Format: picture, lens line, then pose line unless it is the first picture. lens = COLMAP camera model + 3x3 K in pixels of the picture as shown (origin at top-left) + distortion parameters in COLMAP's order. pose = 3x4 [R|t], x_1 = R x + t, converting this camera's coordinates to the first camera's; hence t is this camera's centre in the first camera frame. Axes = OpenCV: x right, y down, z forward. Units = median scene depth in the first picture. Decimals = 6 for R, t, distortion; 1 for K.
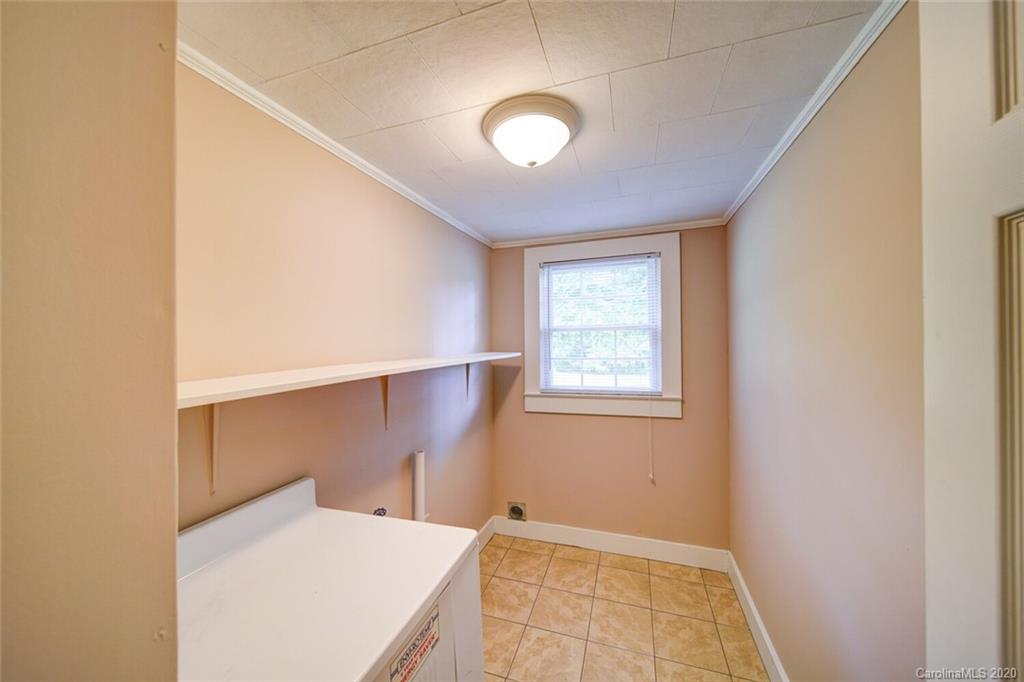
lens RADIAL K [[360.9, 0, 511.5], [0, 360.9, 338.3], [0, 0, 1]] dist [-0.001617, -0.000344]
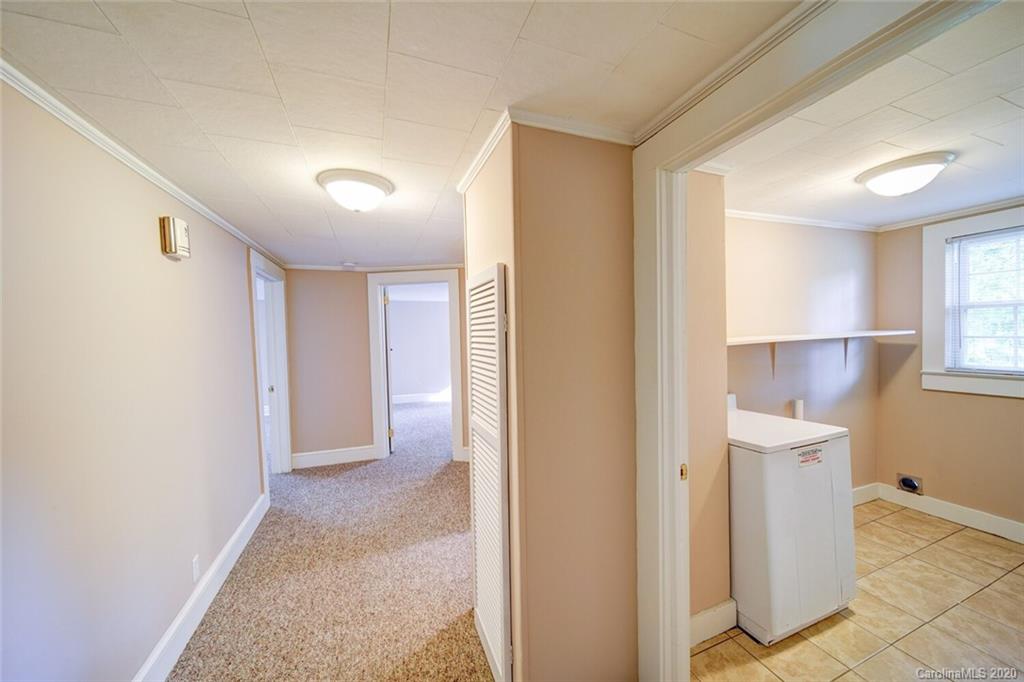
lens RADIAL K [[360.9, 0, 511.5], [0, 360.9, 338.3], [0, 0, 1]] dist [-0.001617, -0.000344]
pose [[0.637177, 0.010422, -0.770647, 0.082260], [0.027522, 0.998963, 0.036264, -0.007371], [0.770226, -0.044316, 0.636230, -0.540165]]
